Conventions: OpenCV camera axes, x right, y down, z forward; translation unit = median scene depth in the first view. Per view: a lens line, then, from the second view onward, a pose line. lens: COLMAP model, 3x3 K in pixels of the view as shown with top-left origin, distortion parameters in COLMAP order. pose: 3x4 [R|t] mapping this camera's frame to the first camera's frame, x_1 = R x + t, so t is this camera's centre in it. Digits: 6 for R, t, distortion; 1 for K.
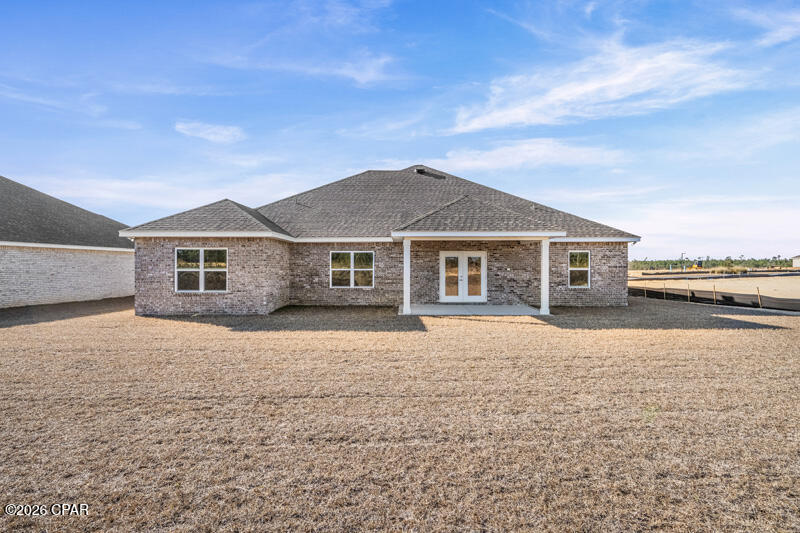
lens RADIAL K [[432.2, 0, 398.5], [0, 432.2, 266.9], [0, 0, 1]] dist [0.008110, 0.001150]
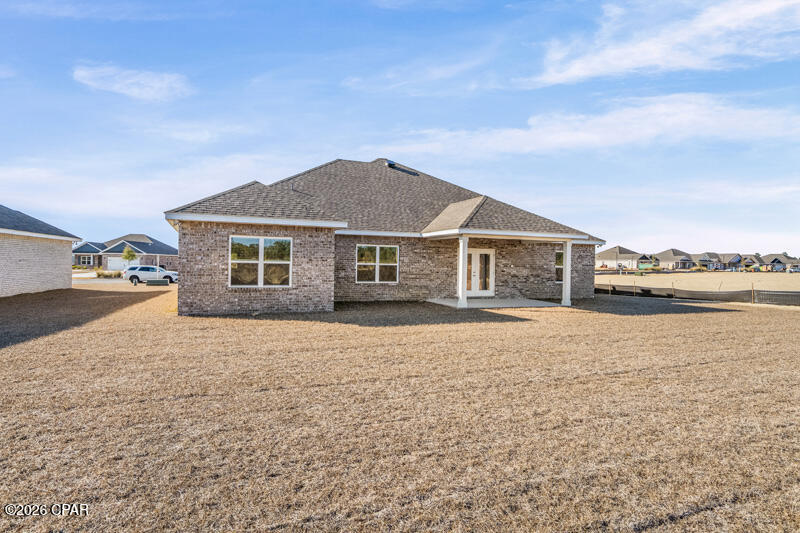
lens RADIAL K [[466.8, 0, 399.7], [0, 466.8, 264.0], [0, 0, 1]] dist [0.005261, 0.001476]
pose [[0.922890, 0.015803, 0.384738, -0.465267], [-0.016554, 0.999862, -0.001359, 0.006616], [-0.384707, -0.005115, 0.923025, 0.015862]]
